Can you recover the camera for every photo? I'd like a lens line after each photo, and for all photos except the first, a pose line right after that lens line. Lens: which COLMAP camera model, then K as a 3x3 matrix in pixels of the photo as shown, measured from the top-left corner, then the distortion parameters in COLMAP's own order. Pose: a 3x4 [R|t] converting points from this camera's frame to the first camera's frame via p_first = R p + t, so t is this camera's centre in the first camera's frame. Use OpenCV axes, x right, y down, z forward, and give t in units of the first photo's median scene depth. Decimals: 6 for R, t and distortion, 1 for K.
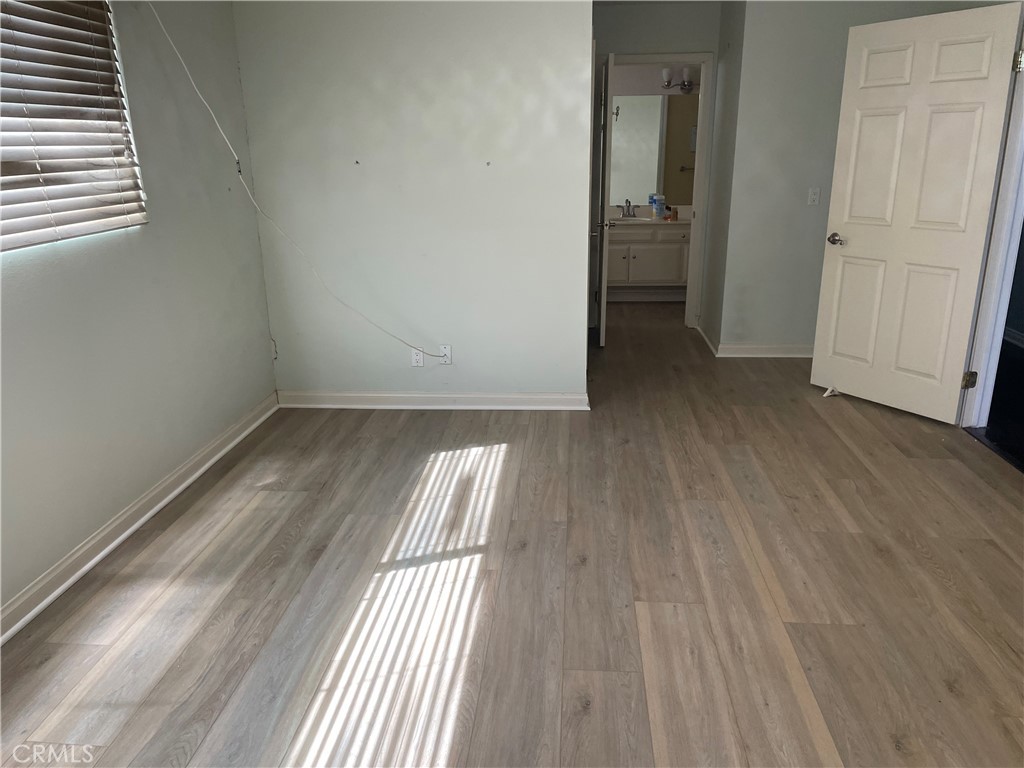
lens RADIAL K [[770.0, 0, 506.2], [0, 770.0, 378.9], [0, 0, 1]] dist [0.042738, -0.063040]
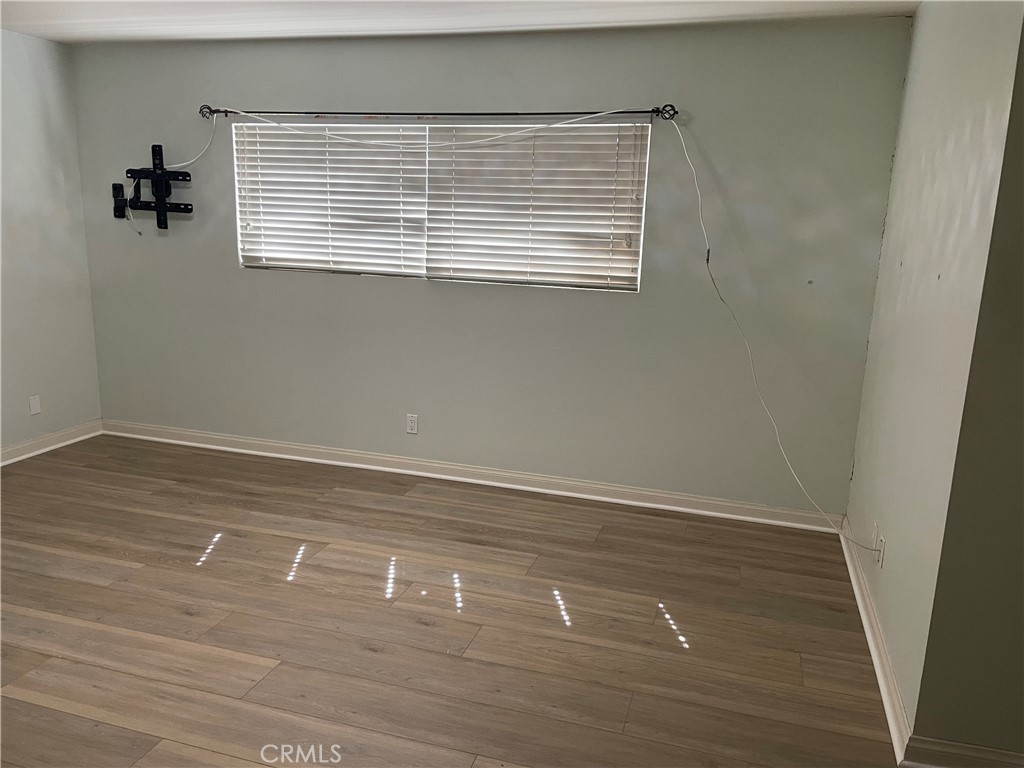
lens RADIAL K [[770.0, 0, 508.5], [0, 770.0, 388.3], [0, 0, 1]] dist [0.042738, -0.063040]
pose [[-0.206167, 0.219518, -0.953576, 0.862431], [-0.312336, 0.908772, 0.276732, -0.355349], [0.927330, 0.354889, -0.118795, 1.101247]]
